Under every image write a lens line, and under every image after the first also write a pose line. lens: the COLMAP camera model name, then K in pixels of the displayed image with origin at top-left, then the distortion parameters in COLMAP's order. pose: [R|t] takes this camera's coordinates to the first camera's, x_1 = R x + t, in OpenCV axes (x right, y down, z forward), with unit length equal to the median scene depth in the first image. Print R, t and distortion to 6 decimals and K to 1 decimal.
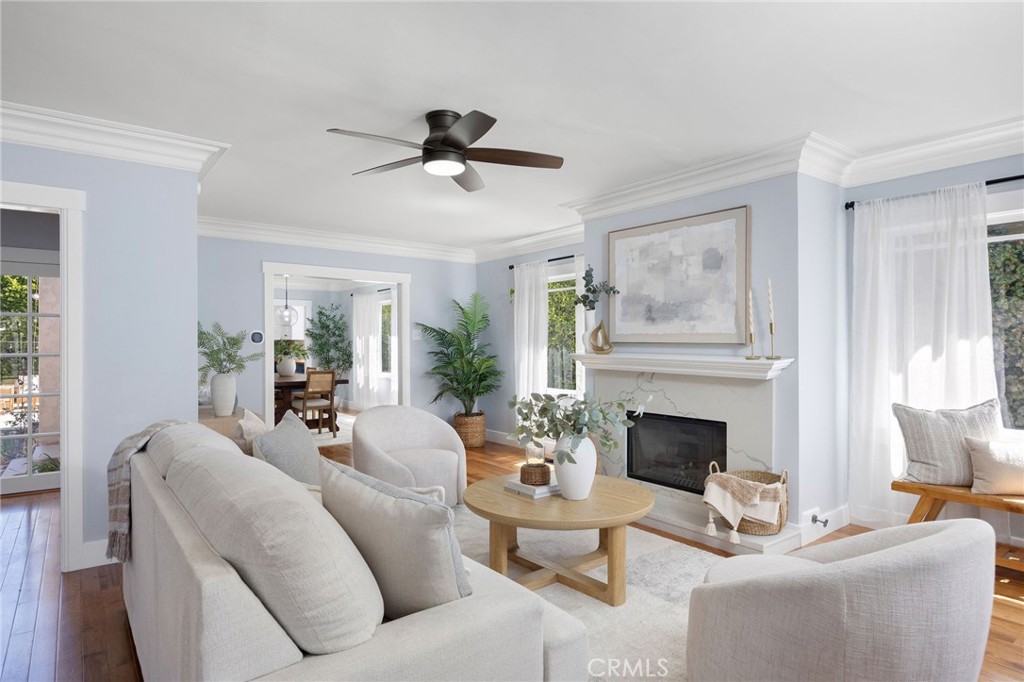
lens RADIAL K [[576.5, 0, 512.0], [0, 576.5, 341.0], [0, 0, 1]] dist [0.002545, 0.000610]
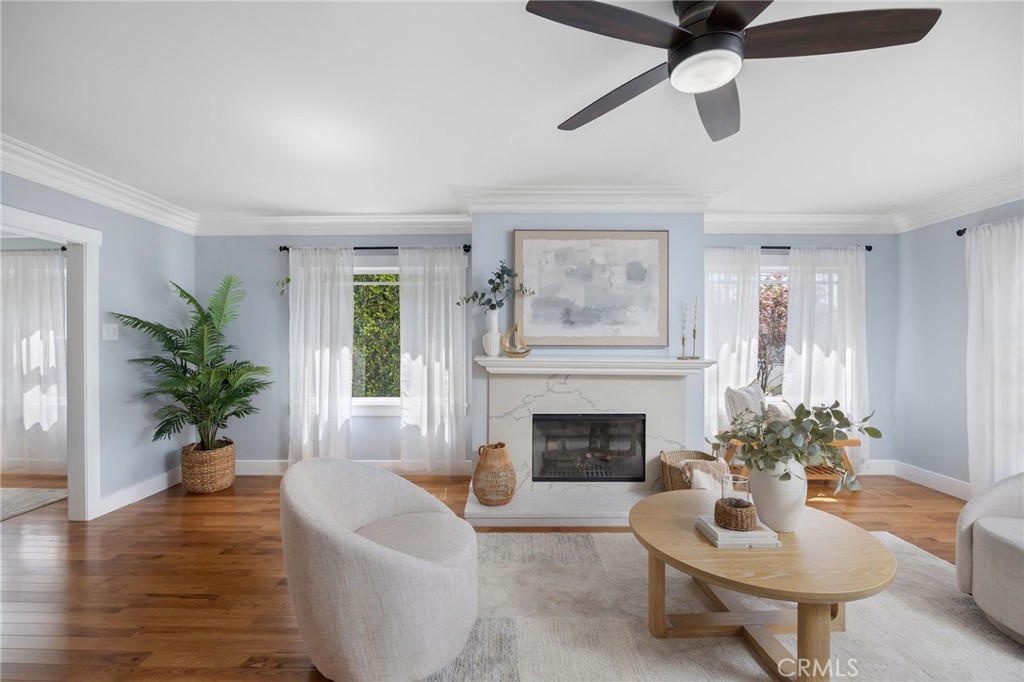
lens RADIAL K [[428.6, 0, 512.0], [0, 428.6, 341.0], [0, 0, 1]] dist [-0.002106, -0.000591]
pose [[0.611066, 0.003424, 0.791572, -0.414251], [-0.002941, 0.999994, -0.002055, -0.002652], [-0.791574, -0.001073, 0.611072, 0.597398]]
